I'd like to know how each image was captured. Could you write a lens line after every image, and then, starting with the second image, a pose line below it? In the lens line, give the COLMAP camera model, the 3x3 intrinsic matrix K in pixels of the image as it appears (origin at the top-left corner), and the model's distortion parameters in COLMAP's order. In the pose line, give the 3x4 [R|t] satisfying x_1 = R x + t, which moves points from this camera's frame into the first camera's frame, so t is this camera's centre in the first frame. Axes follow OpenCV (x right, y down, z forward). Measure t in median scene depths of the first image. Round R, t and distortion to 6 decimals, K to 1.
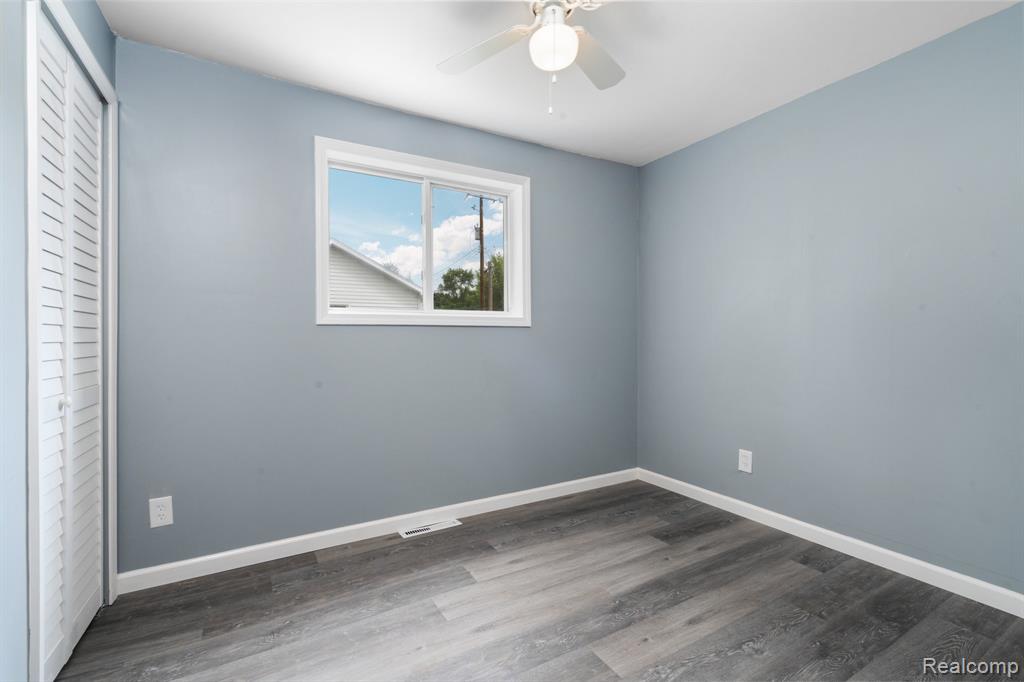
lens RADIAL K [[461.1, 0, 510.4], [0, 461.1, 343.2], [0, 0, 1]] dist [-0.003402, 0.001141]
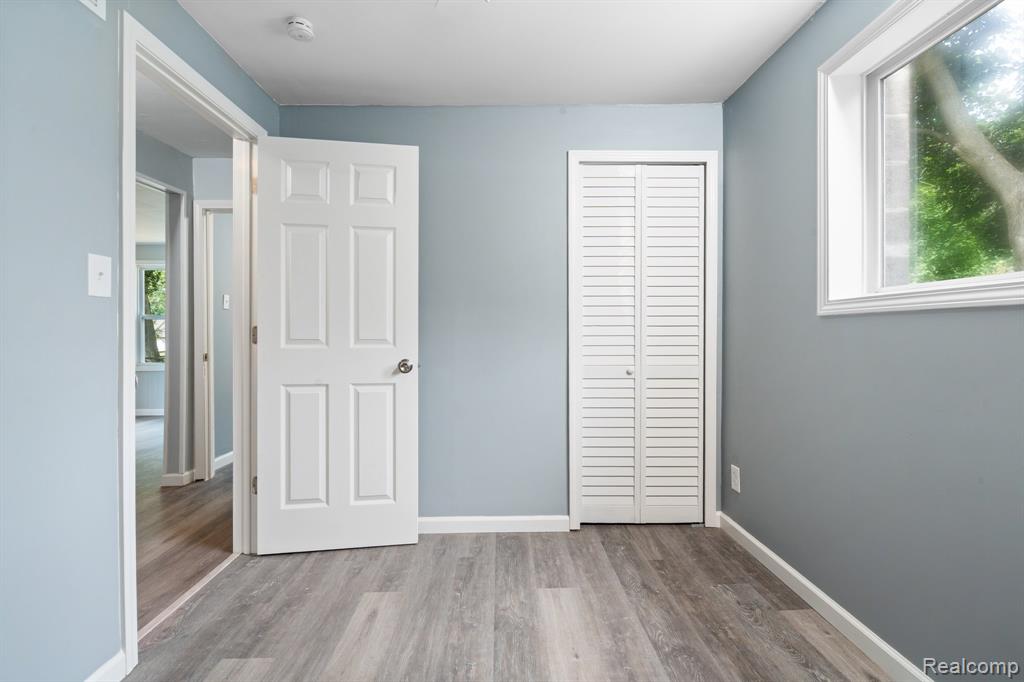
lens RADIAL K [[461.1, 0, 519.1], [0, 461.1, 334.5], [0, 0, 1]] dist [-0.003402, 0.001141]
pose [[-0.468815, 0.017191, -0.883129, 0.609743], [-0.000177, 0.999809, 0.019556, -0.035919], [0.883296, 0.009325, -0.468722, 1.149088]]
